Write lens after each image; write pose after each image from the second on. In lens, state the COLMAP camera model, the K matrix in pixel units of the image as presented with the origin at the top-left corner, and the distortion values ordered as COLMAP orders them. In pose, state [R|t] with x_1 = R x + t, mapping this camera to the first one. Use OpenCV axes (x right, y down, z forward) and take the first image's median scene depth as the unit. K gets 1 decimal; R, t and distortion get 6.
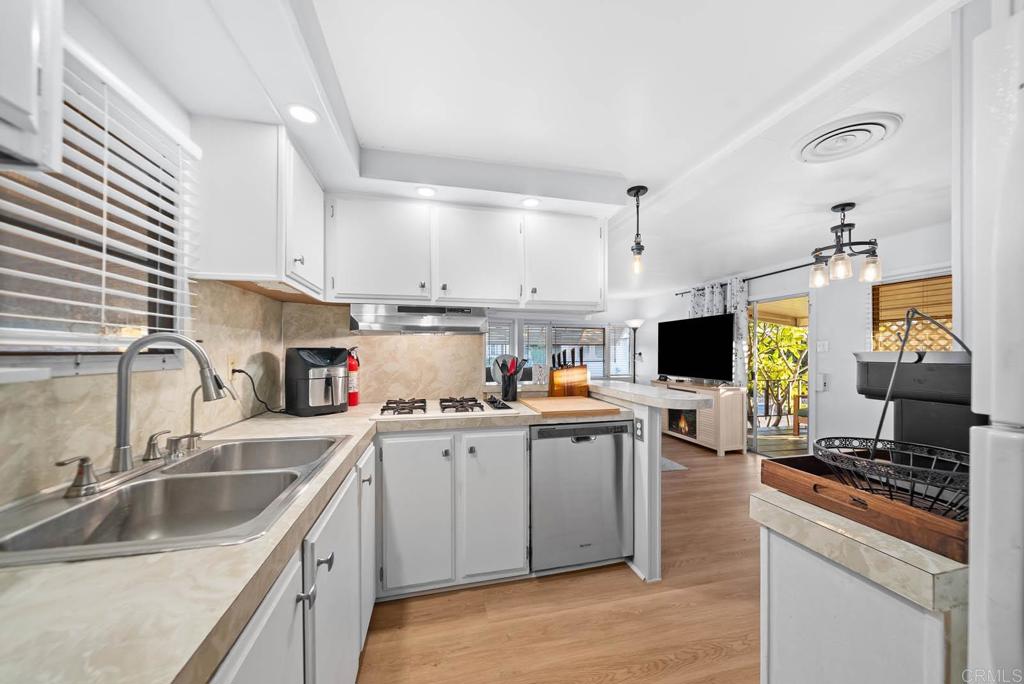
lens RADIAL K [[361.0, 0, 520.9], [0, 361.0, 351.2], [0, 0, 1]] dist [-0.000408, 0.000028]
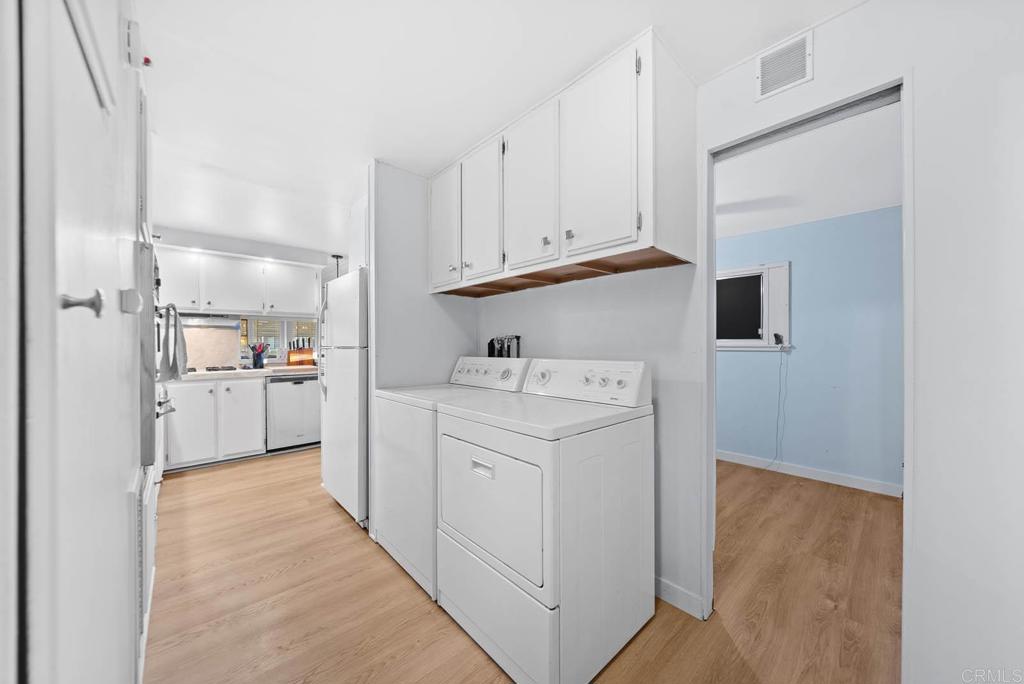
lens RADIAL K [[356.4, 0, 513.9], [0, 356.4, 345.2], [0, 0, 1]] dist [0.000088, 0.000203]
pose [[0.876146, -0.004325, 0.482027, 0.257344], [0.005952, 0.999981, -0.001846, 0.043446], [-0.482009, 0.004487, 0.876155, -1.268249]]
